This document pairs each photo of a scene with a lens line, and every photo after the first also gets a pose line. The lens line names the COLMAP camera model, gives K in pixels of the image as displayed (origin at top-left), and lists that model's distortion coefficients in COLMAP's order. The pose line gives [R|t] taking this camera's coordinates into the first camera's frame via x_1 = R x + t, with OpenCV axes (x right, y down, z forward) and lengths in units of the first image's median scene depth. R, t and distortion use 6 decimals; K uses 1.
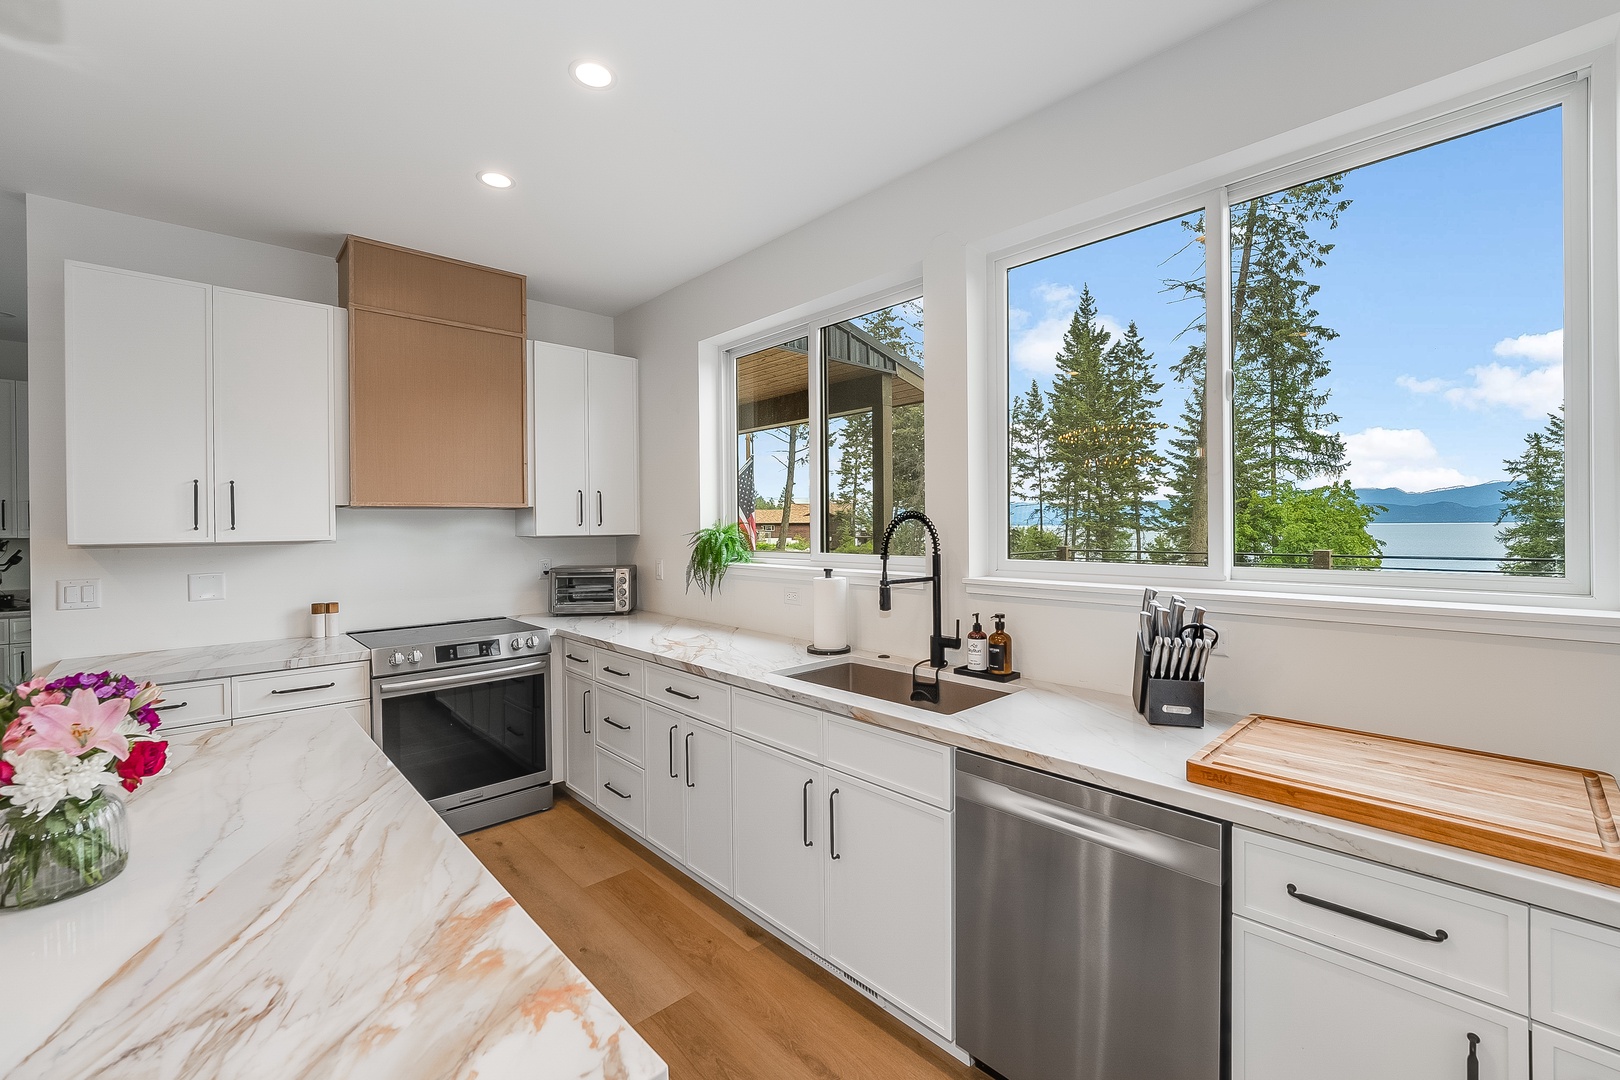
lens RADIAL K [[668.9, 0, 808.9], [0, 668.9, 532.8], [0, 0, 1]] dist [-0.017542, -0.000393]
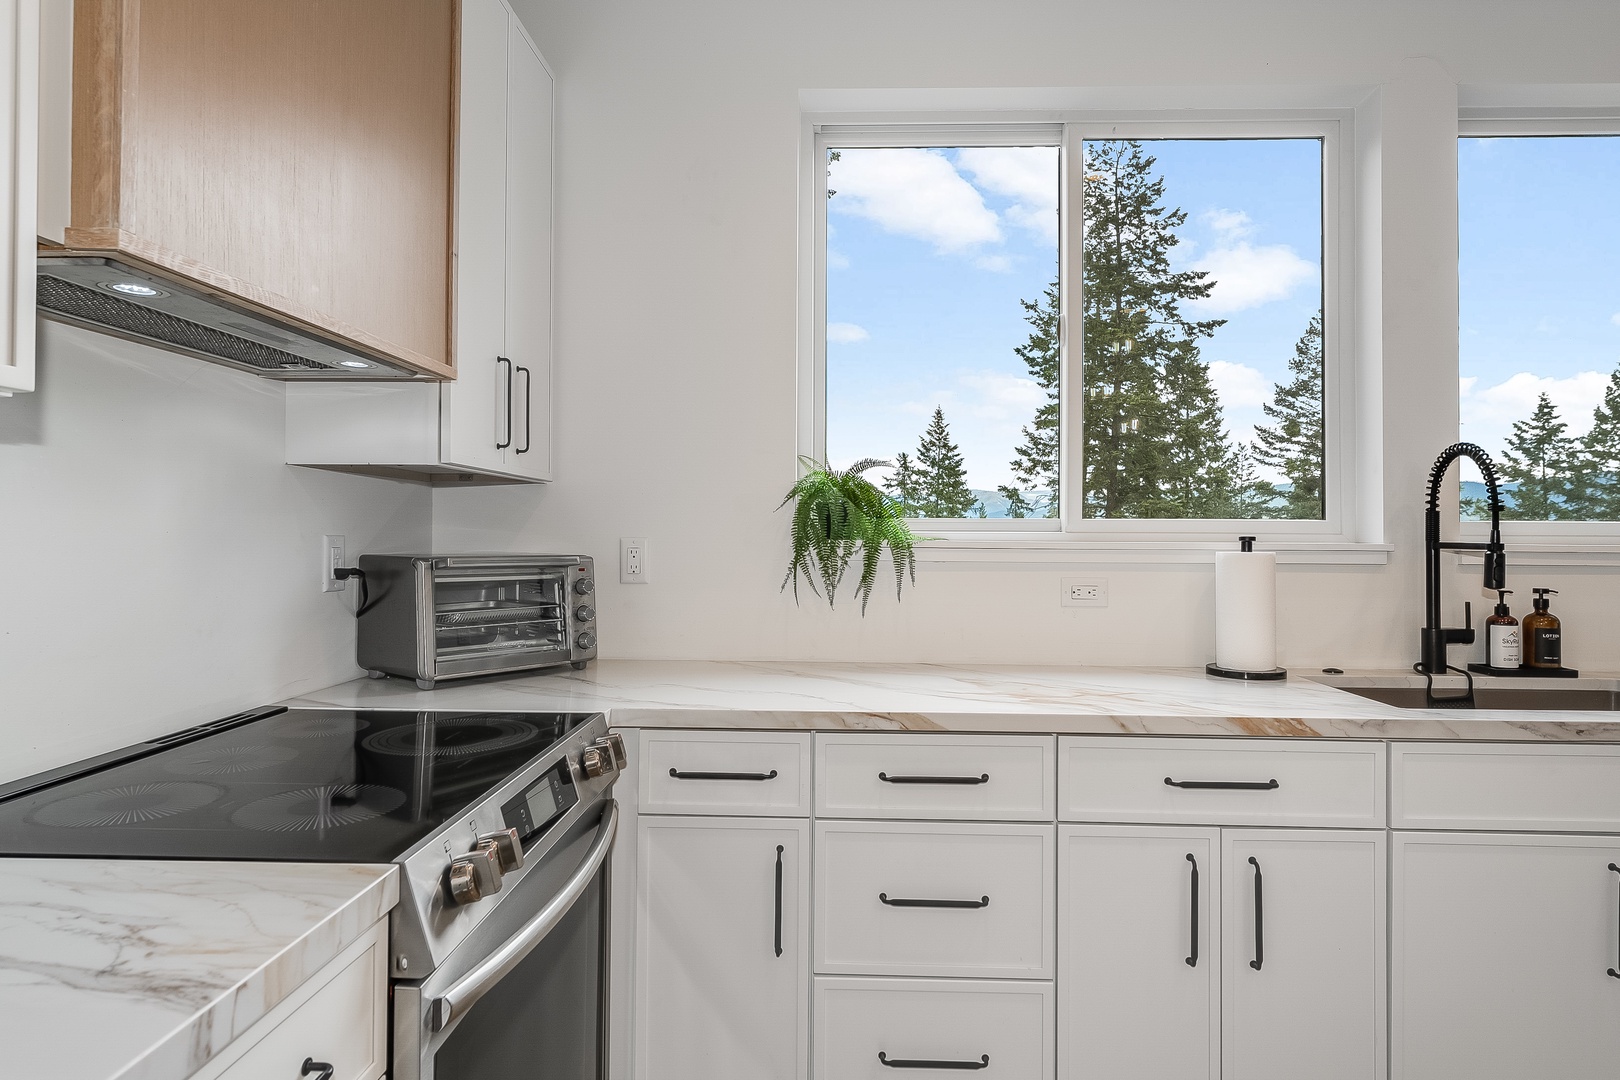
lens RADIAL K [[908.4, 0, 810.3], [0, 908.4, 525.8], [0, 0, 1]] dist [-0.002624, -0.002170]
pose [[0.710282, 0.020739, 0.703611, -0.579046], [-0.005808, 0.999705, -0.023603, 0.045602], [-0.703893, 0.012678, 0.710193, 0.485413]]
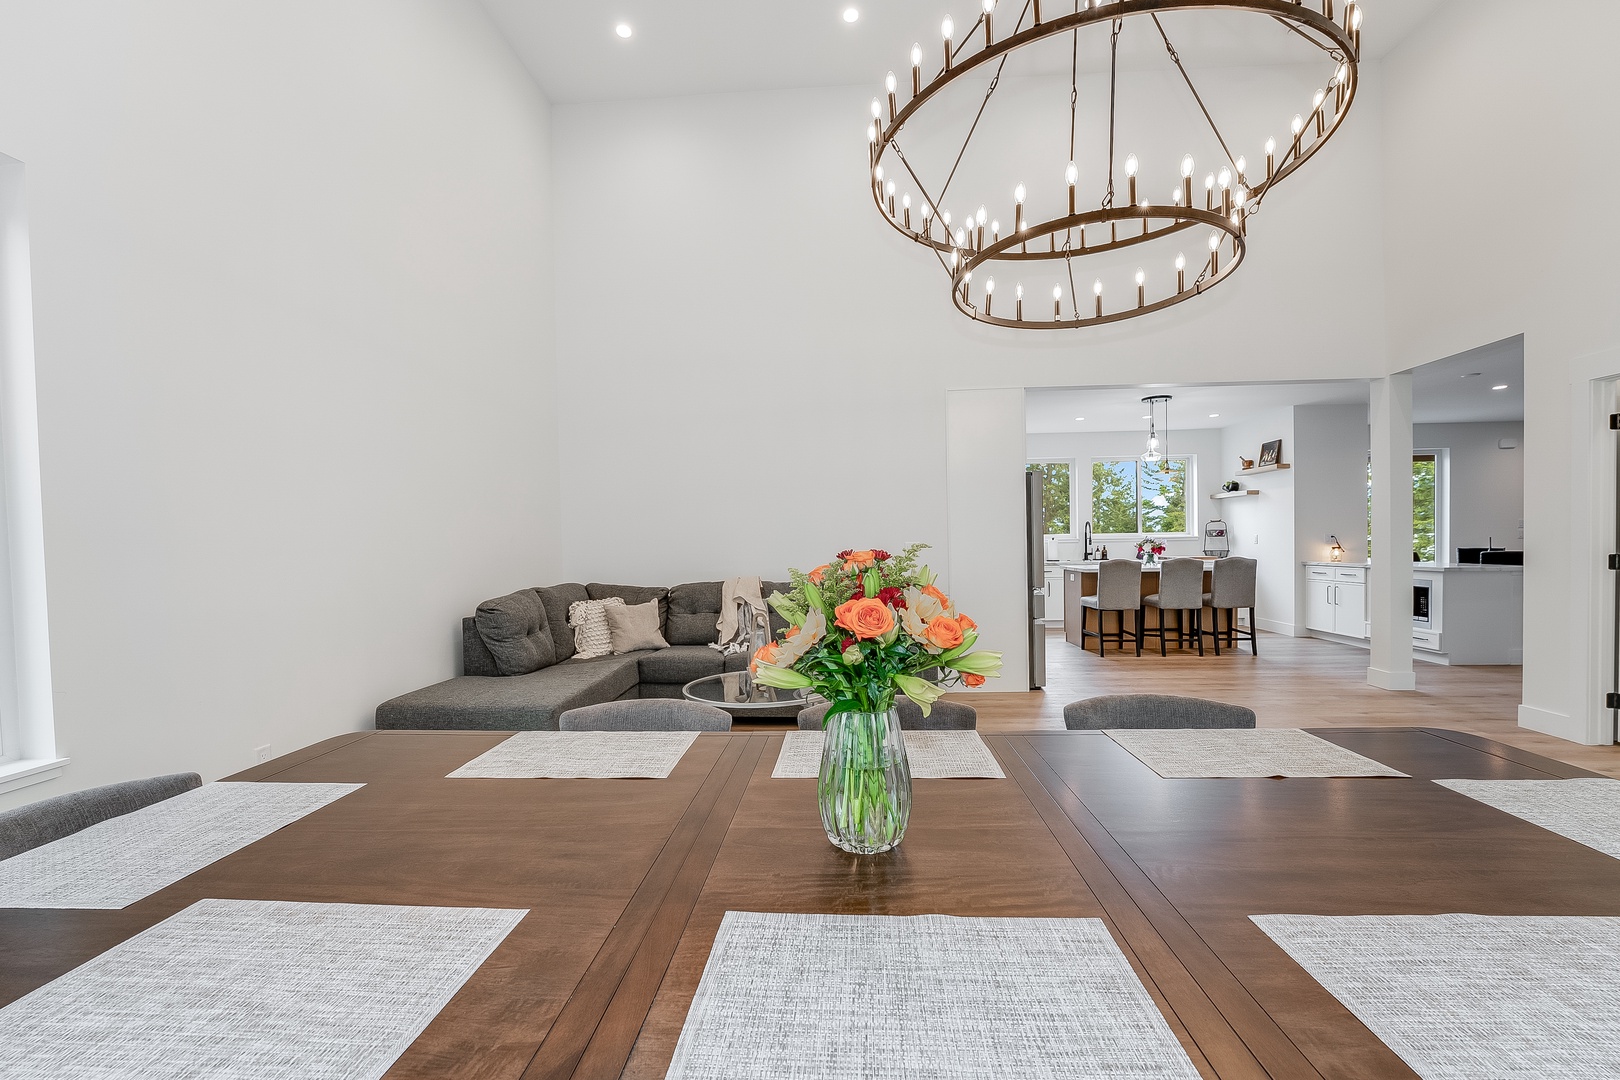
lens RADIAL K [[676.2, 0, 815.5], [0, 676.2, 559.8], [0, 0, 1]] dist [-0.002750, -0.000102]
pose [[0.721997, -0.021625, 0.691558, -2.363912], [0.018948, 0.999755, 0.011479, 0.074017], [-0.691636, 0.004816, 0.722230, -0.508693]]
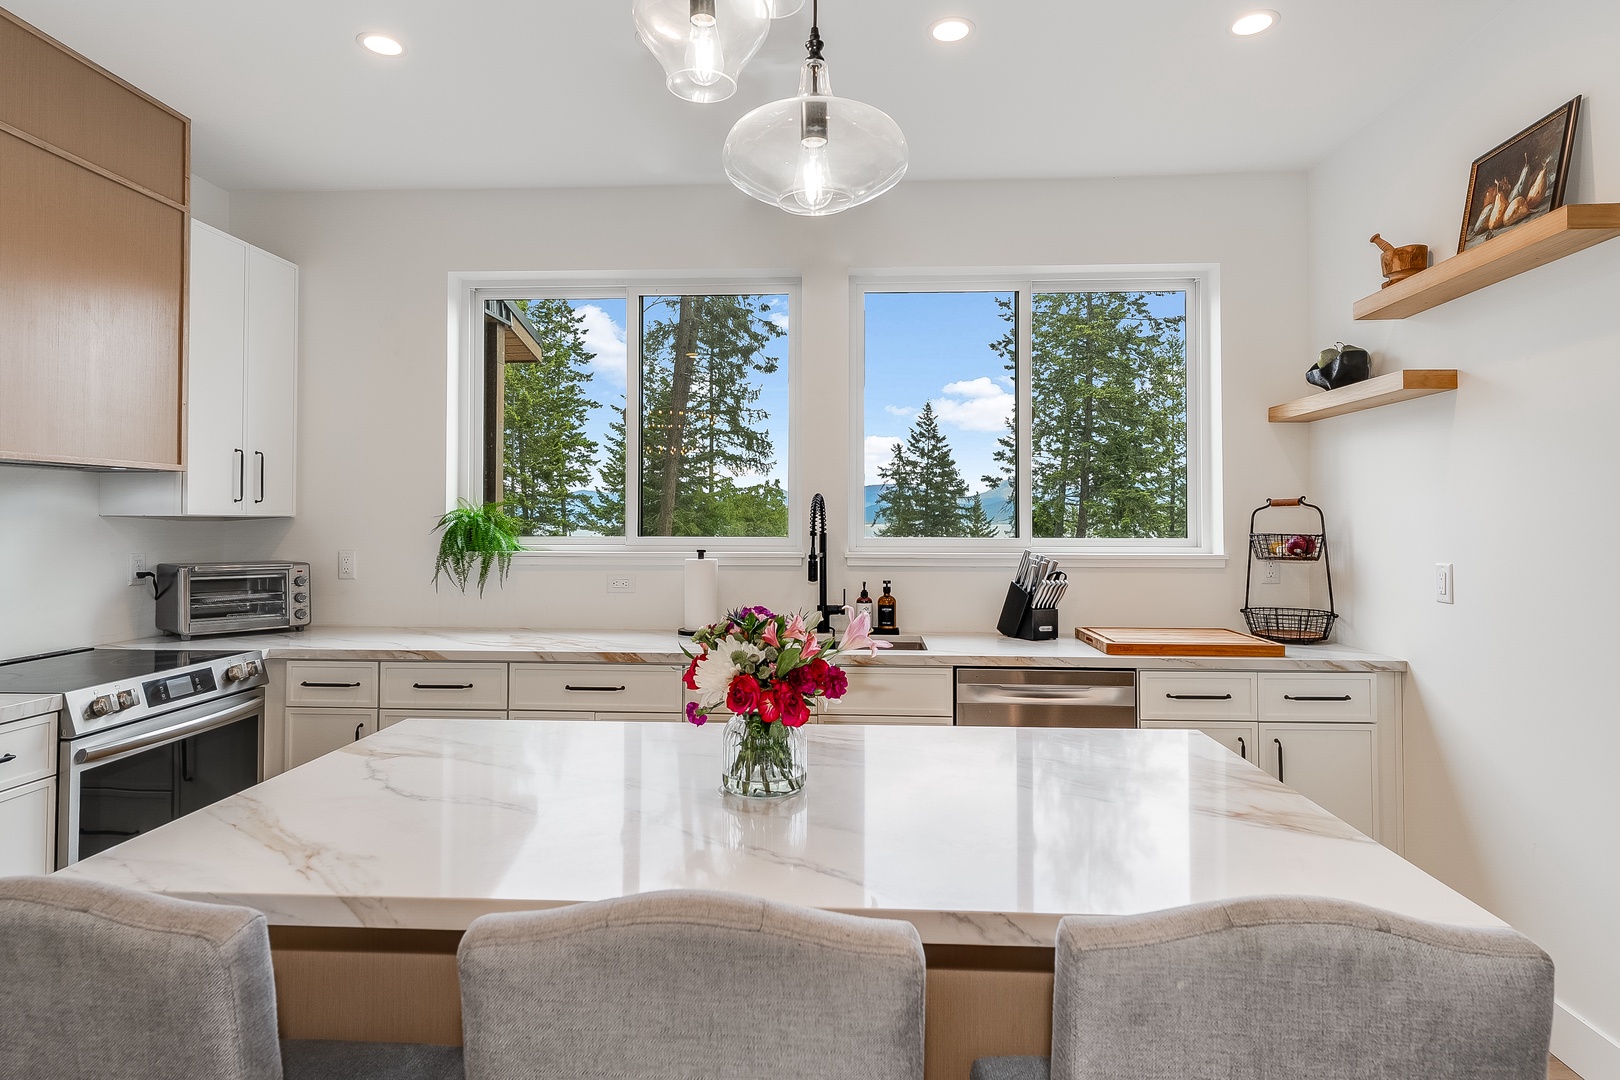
lens RADIAL K [[901.5, 0, 809.4], [0, 901.5, 505.6], [0, 0, 1]] dist [0.004968, 0.000714]
pose [[0.725933, 0.023087, 0.687378, -0.542807], [-0.001637, 0.999492, -0.031842, 0.021254], [-0.687763, 0.021990, 0.725602, -0.058552]]
